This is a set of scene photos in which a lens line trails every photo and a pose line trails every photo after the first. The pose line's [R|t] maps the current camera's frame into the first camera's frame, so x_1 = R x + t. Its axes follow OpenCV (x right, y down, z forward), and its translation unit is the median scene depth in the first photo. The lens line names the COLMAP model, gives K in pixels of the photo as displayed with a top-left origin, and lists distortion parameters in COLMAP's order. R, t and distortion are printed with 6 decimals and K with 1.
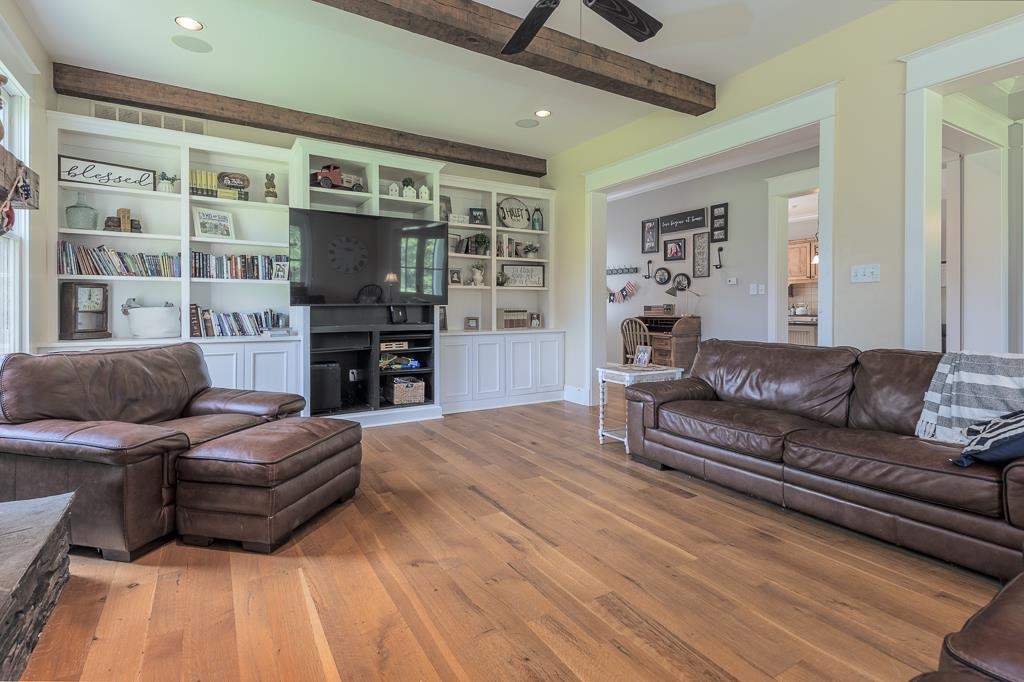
lens RADIAL K [[497.6, 0, 513.0], [0, 497.6, 305.9], [0, 0, 1]] dist [0.045248, -0.010714]
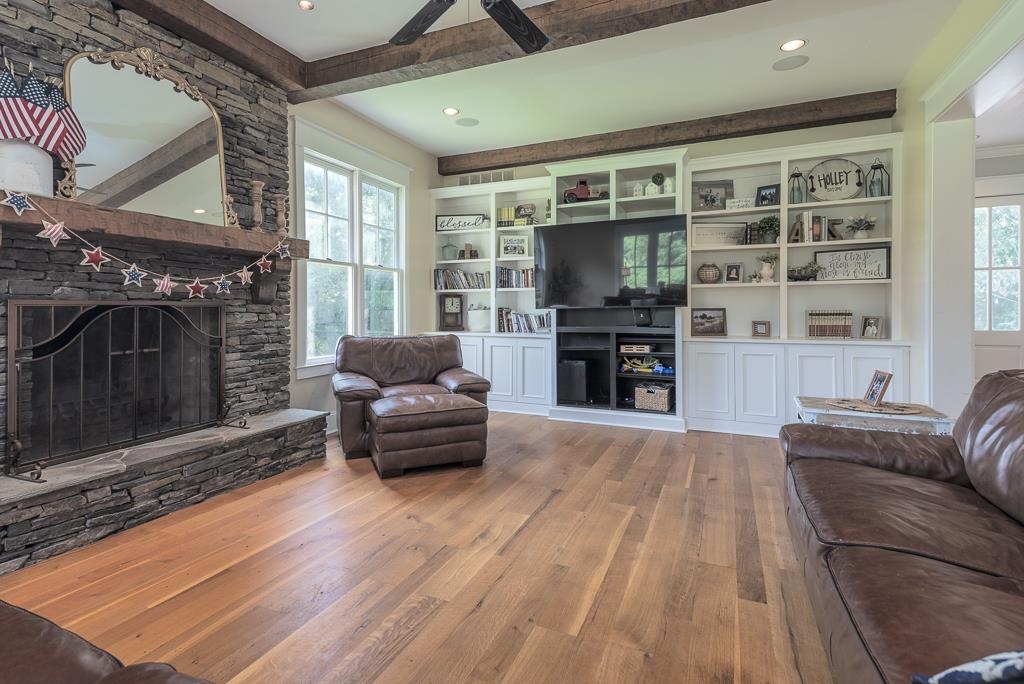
lens RADIAL K [[497.6, 0, 491.1], [0, 497.6, 311.4], [0, 0, 1]] dist [0.045248, -0.010714]
pose [[0.569917, 0.000022, -0.821702, 0.448532], [0.005757, 0.999975, 0.004019, 0.000918], [0.821682, -0.007021, 0.569903, 0.222312]]
